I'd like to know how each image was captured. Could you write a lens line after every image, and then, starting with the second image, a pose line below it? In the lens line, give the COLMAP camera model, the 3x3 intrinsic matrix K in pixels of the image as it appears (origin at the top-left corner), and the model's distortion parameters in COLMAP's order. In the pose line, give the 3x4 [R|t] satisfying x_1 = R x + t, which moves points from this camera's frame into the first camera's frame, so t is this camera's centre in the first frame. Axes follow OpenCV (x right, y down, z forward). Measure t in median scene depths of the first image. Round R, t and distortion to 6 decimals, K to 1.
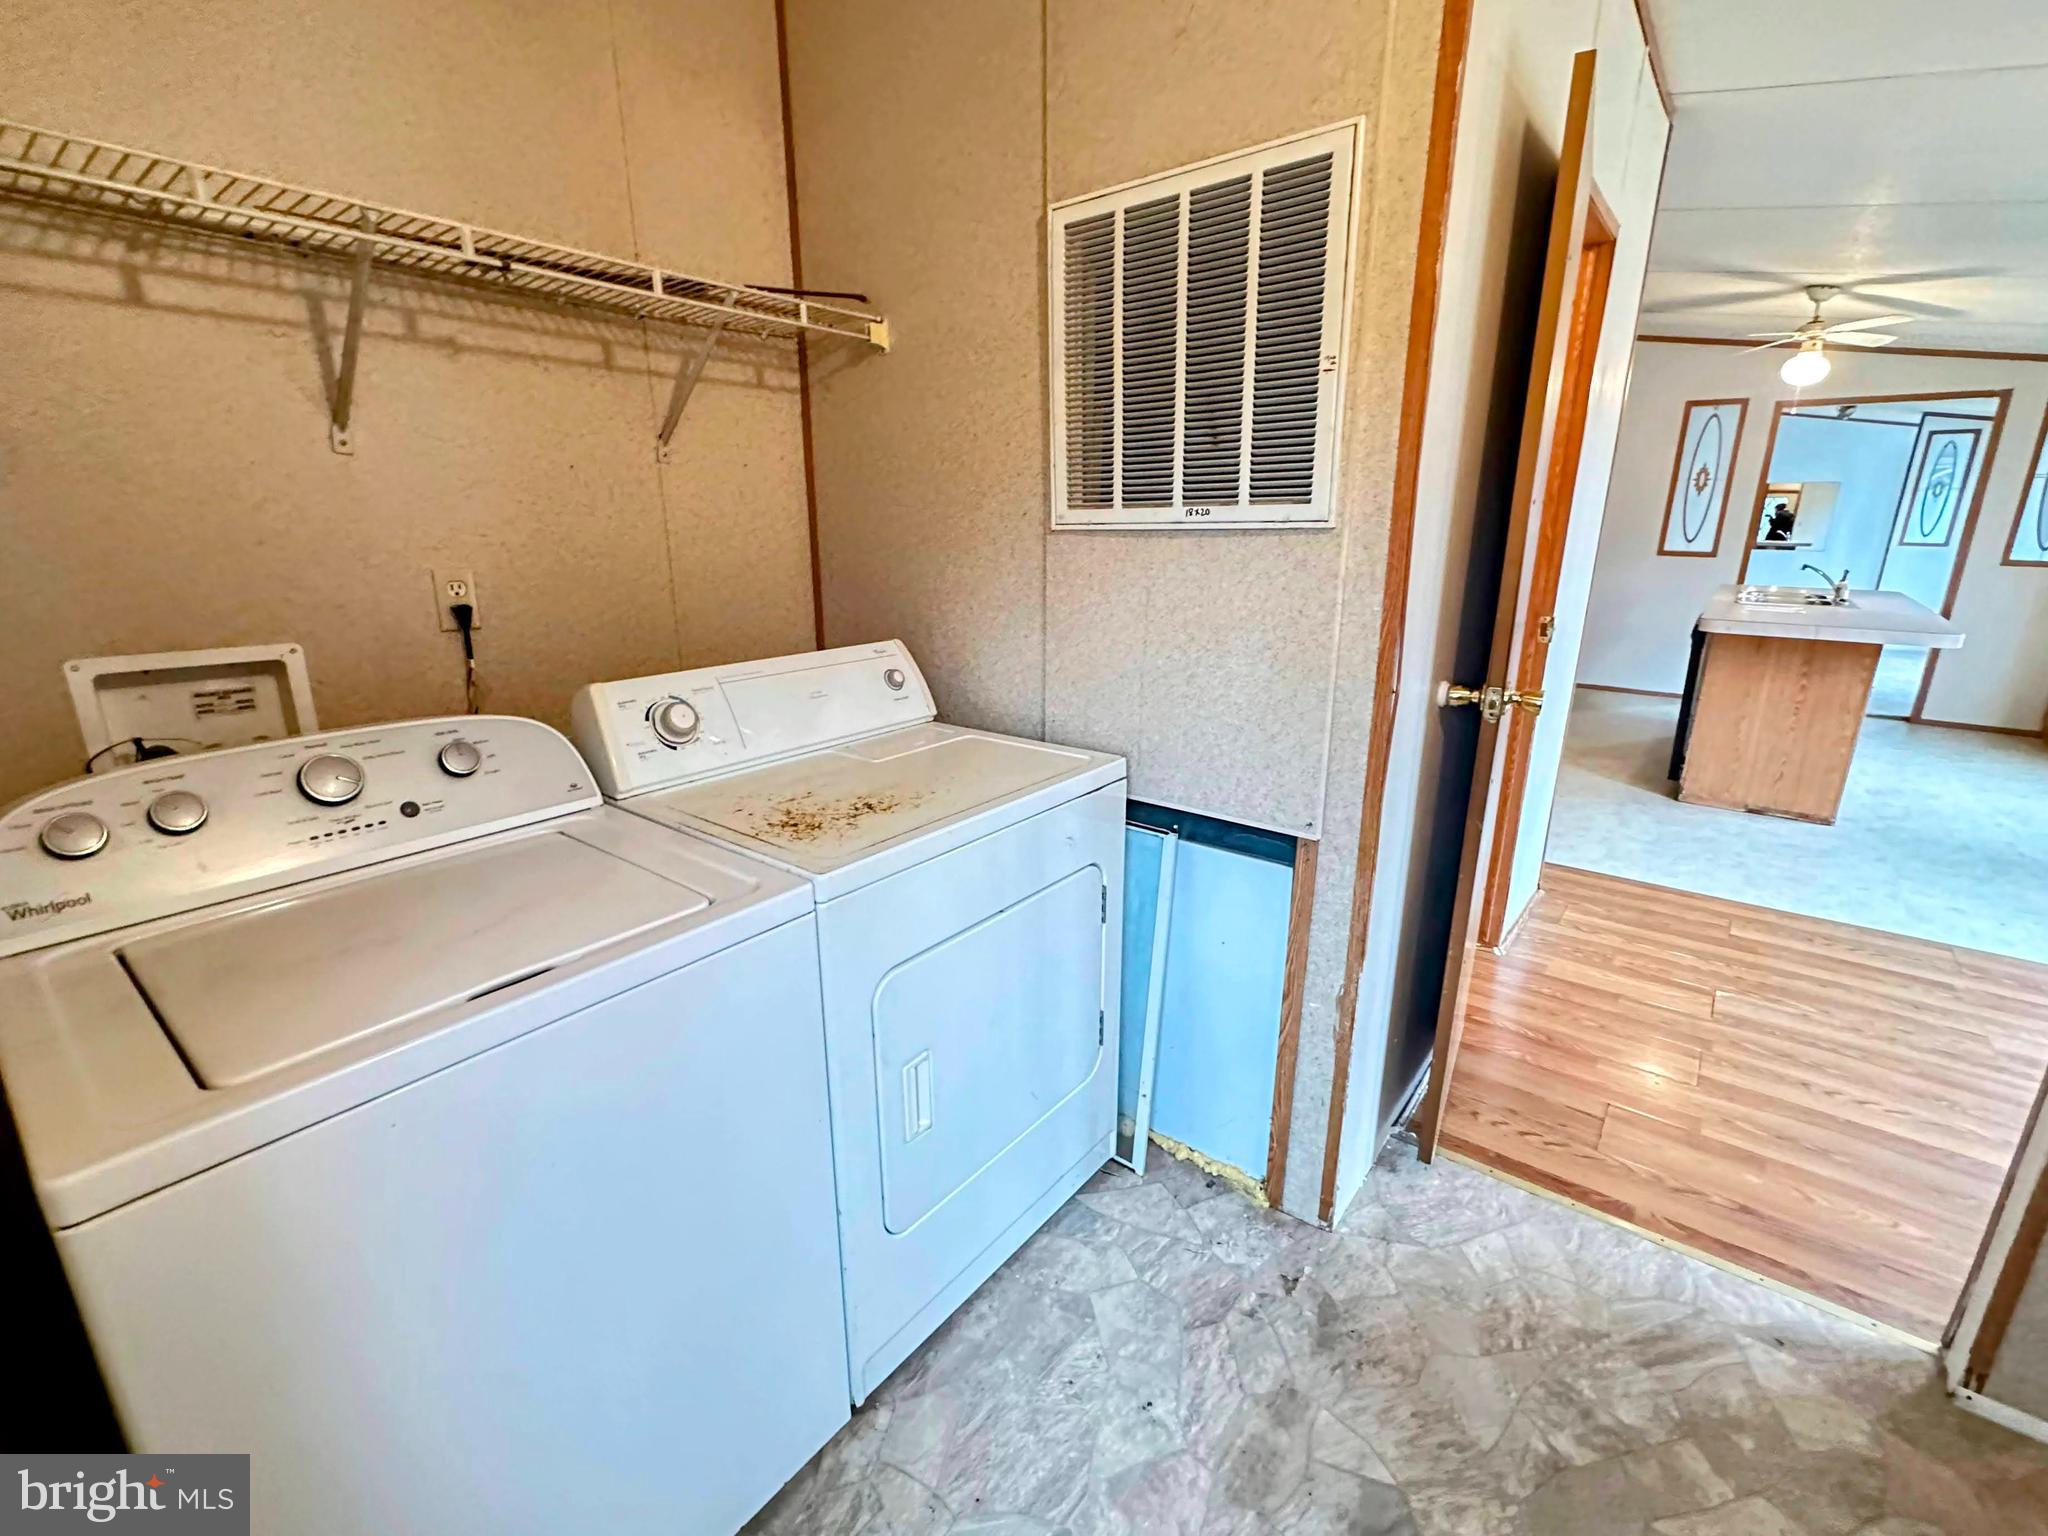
lens RADIAL K [[902.4, 0, 1020.7], [0, 902.4, 772.1], [0, 0, 1]] dist [-0.001820, -0.000414]
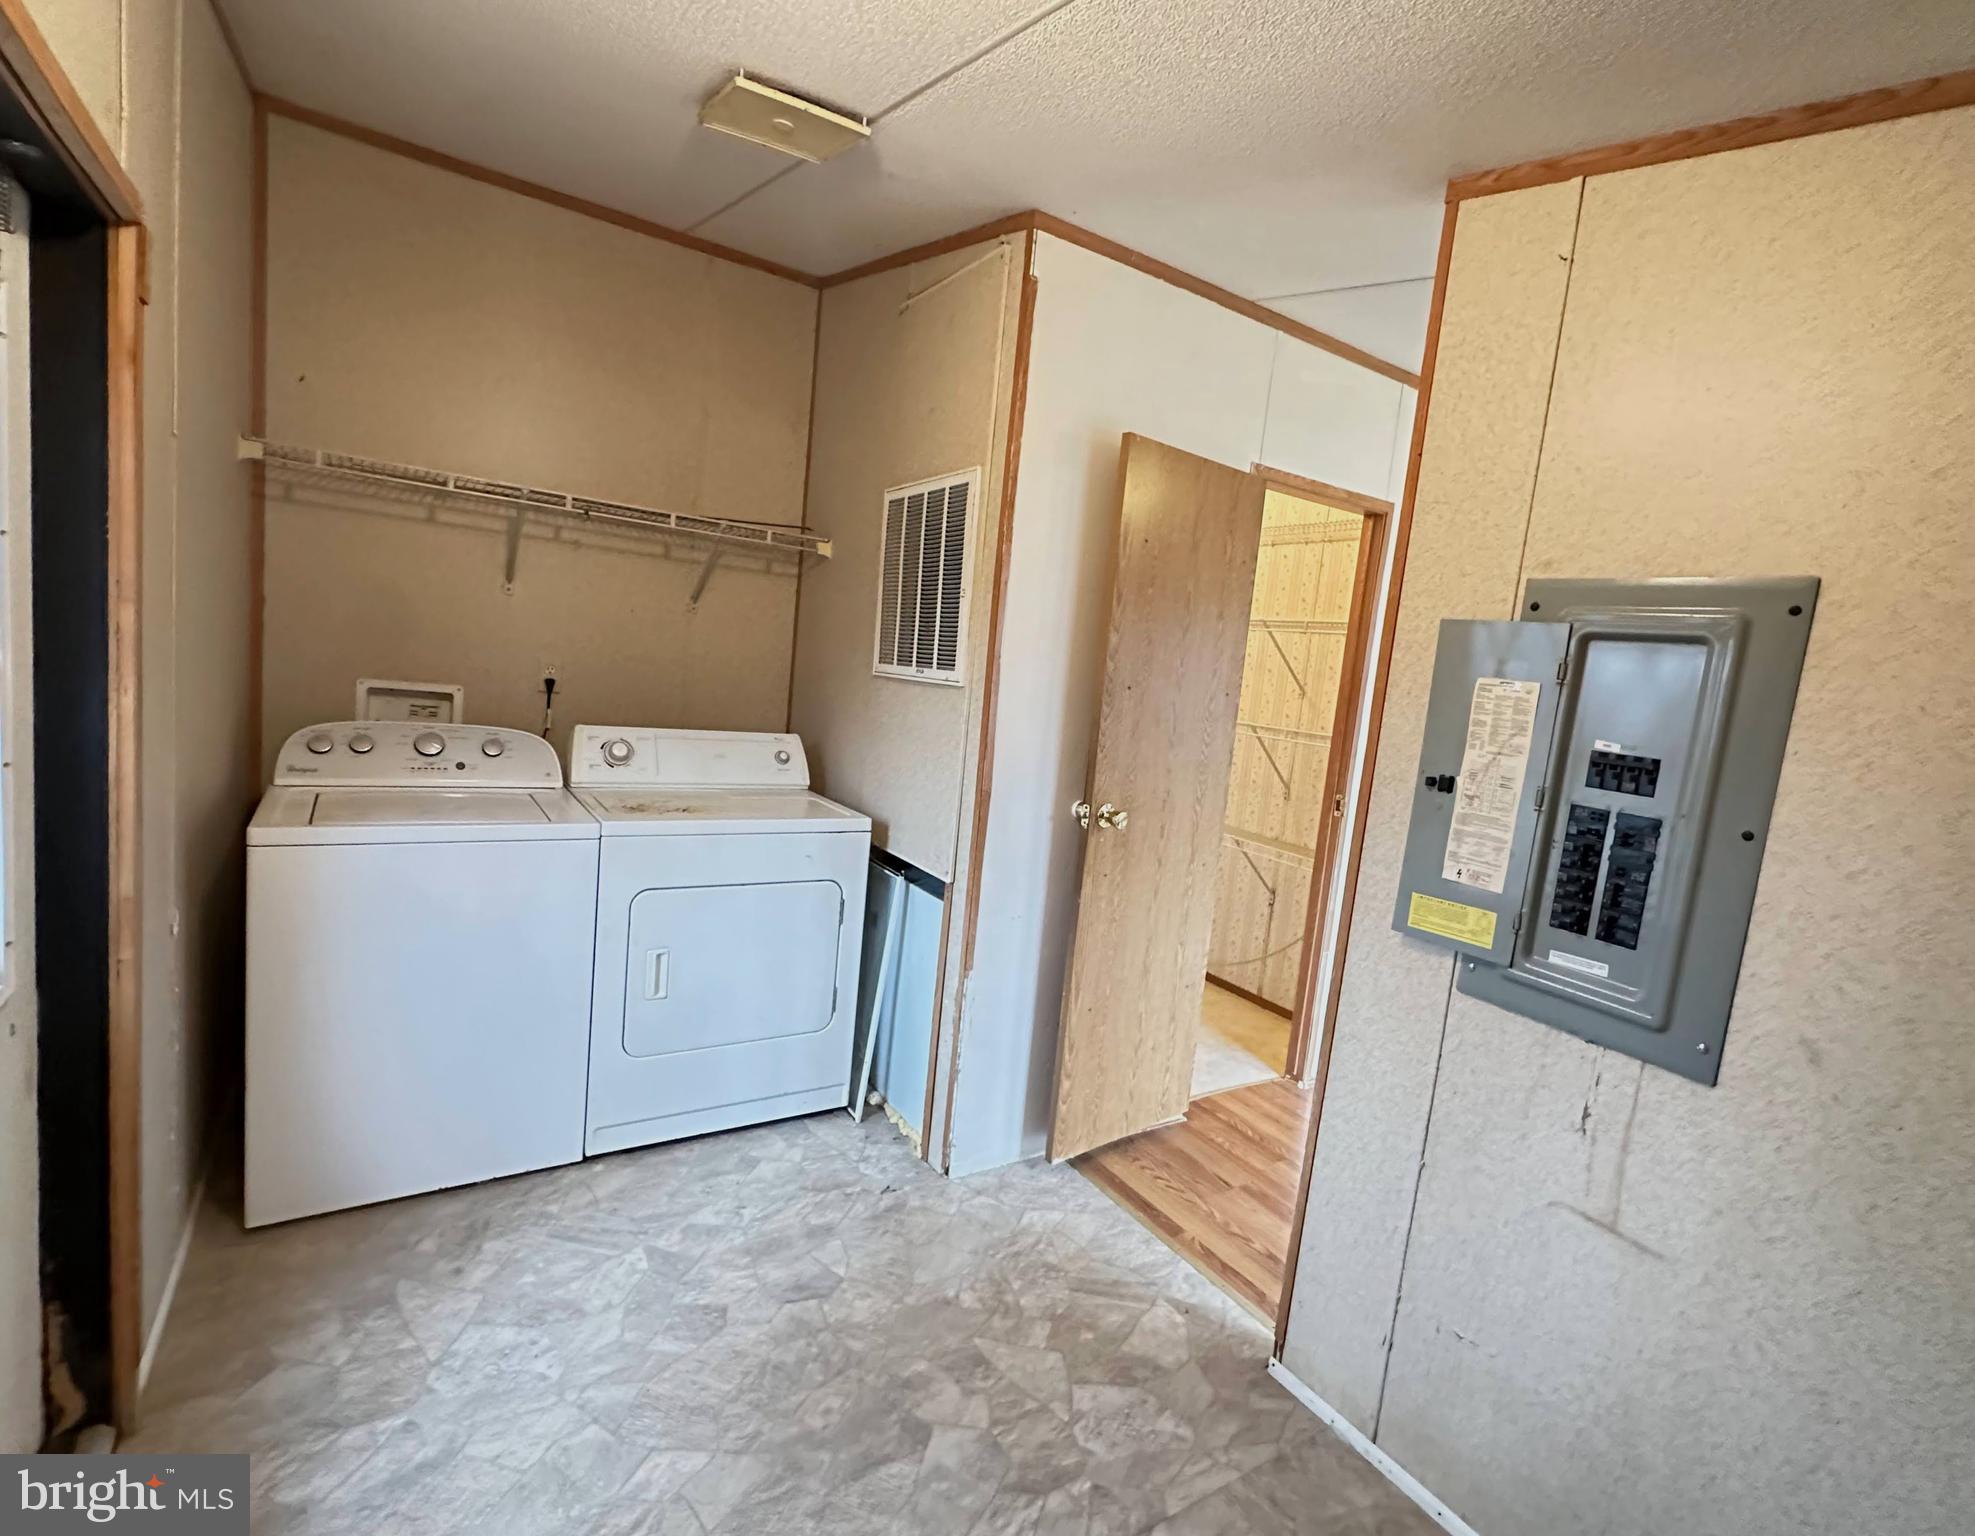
lens RADIAL K [[943.7, 0, 1012.0], [0, 943.7, 768.4], [0, 0, 1]] dist [-0.000977, -0.000287]
pose [[0.947083, 0.134541, -0.291431, 0.775111], [-0.184691, 0.970980, -0.151945, 0.097779], [0.262530, 0.197729, 0.944447, -0.468442]]
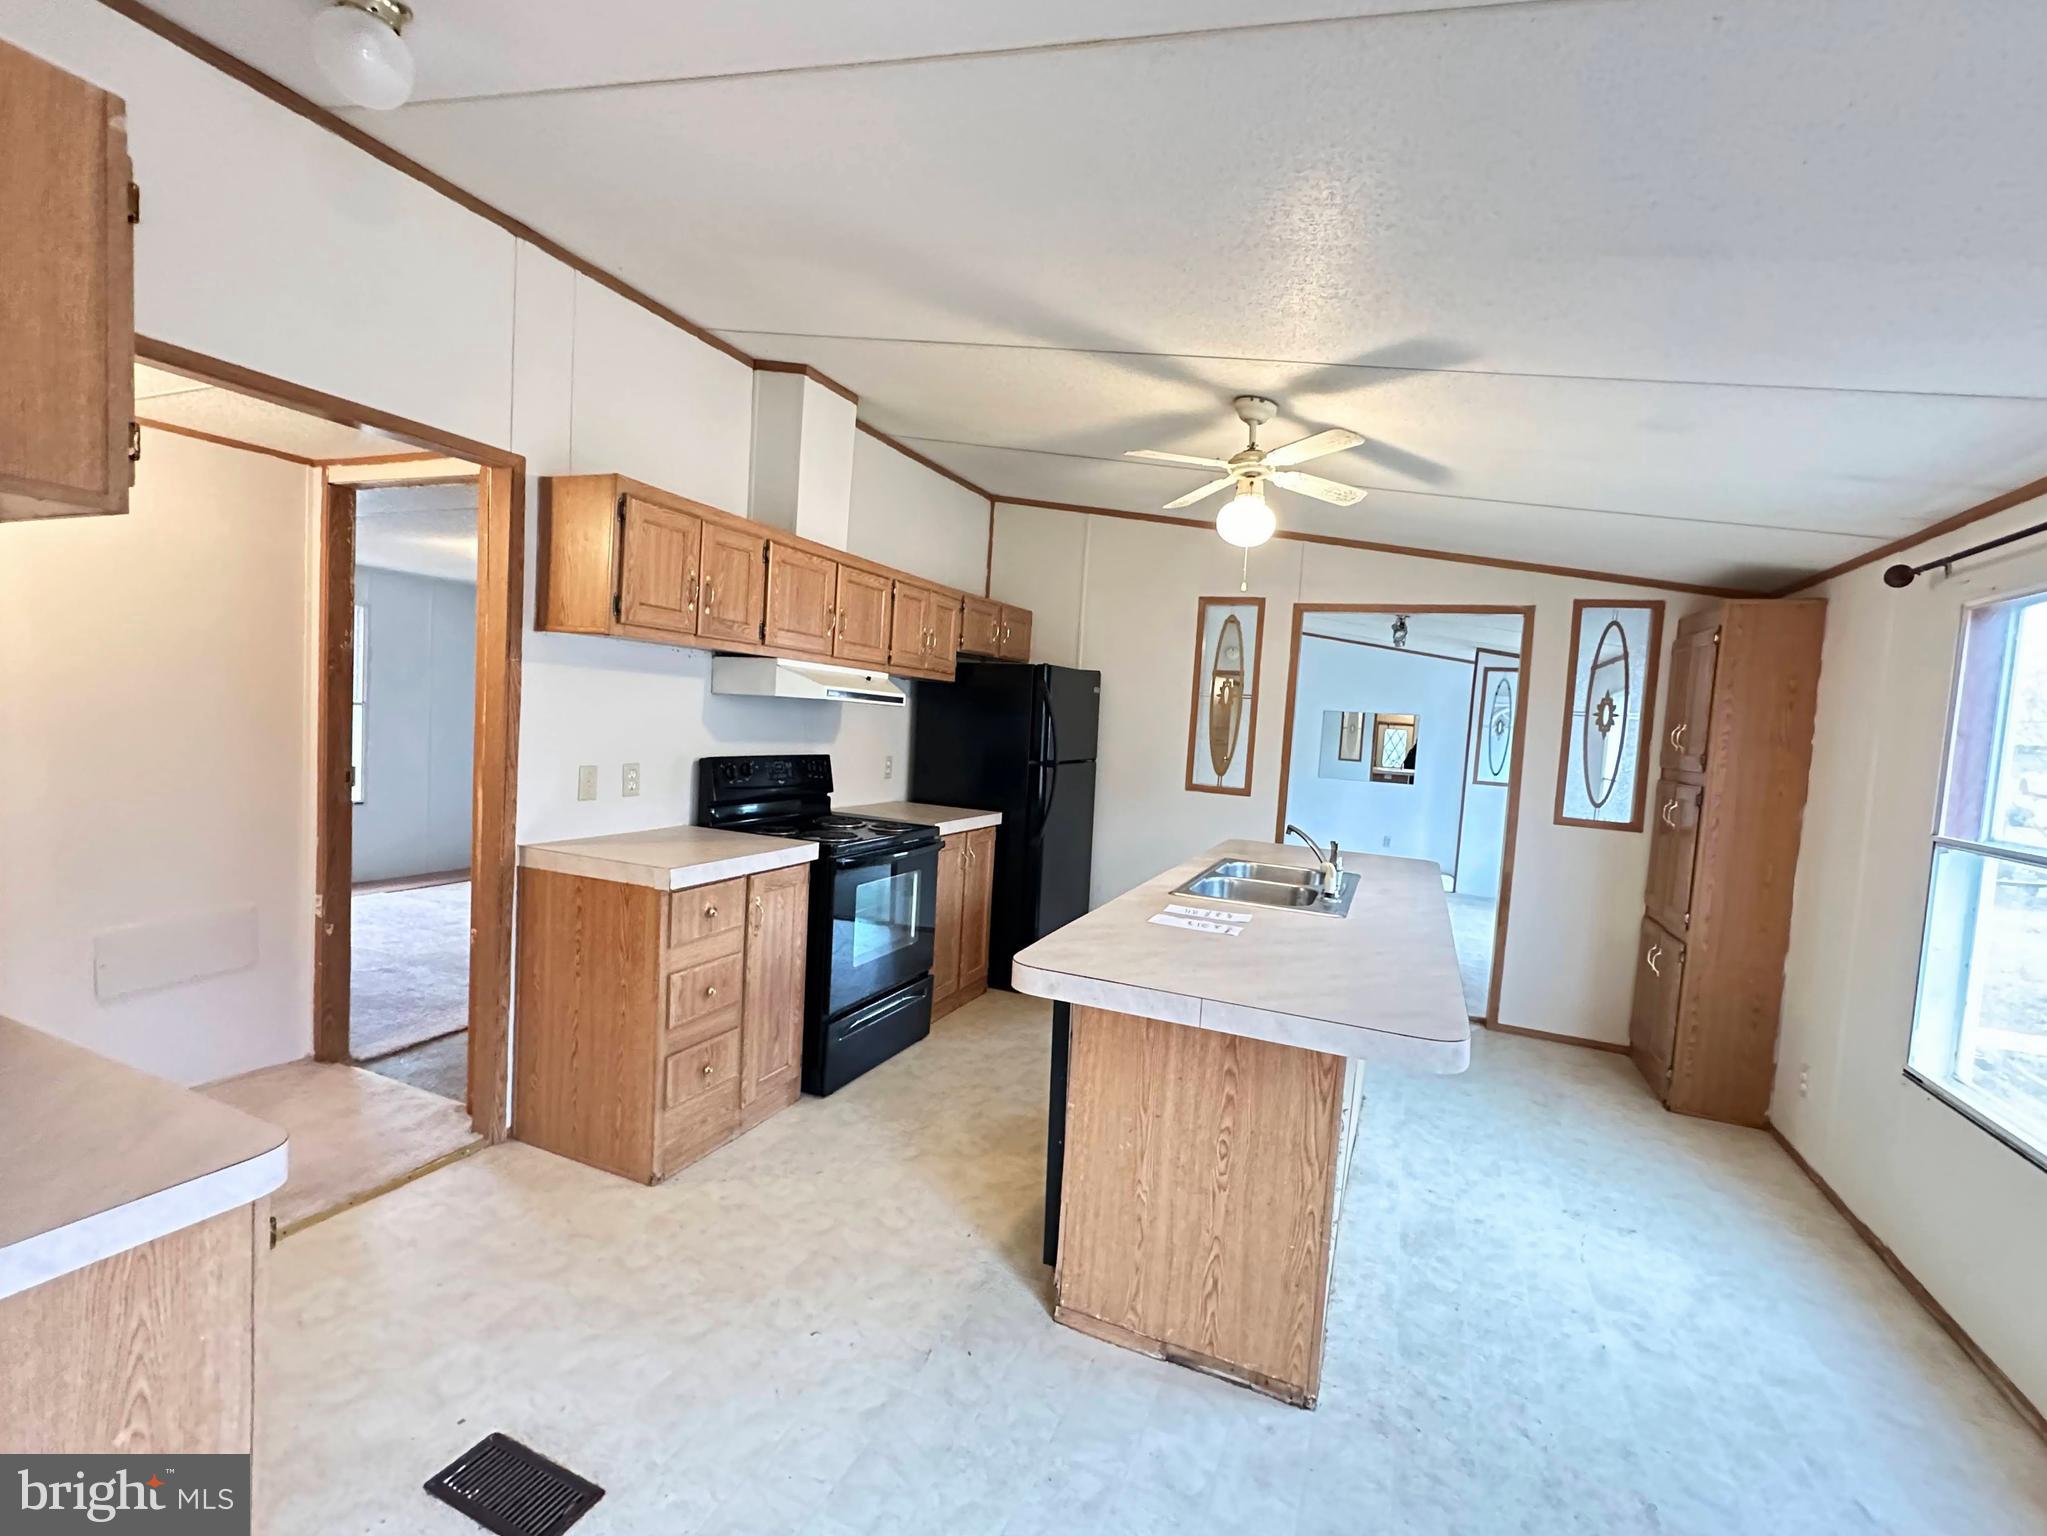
lens RADIAL K [[897.9, 0, 1027.0], [0, 897.9, 769.8], [0, 0, 1]] dist [0.000801, -0.000143]
pose [[0.963918, 0.042088, 0.262850, 1.430308], [0.015264, 0.977059, -0.212423, -0.375161], [-0.265760, 0.208771, 0.941162, 1.230973]]
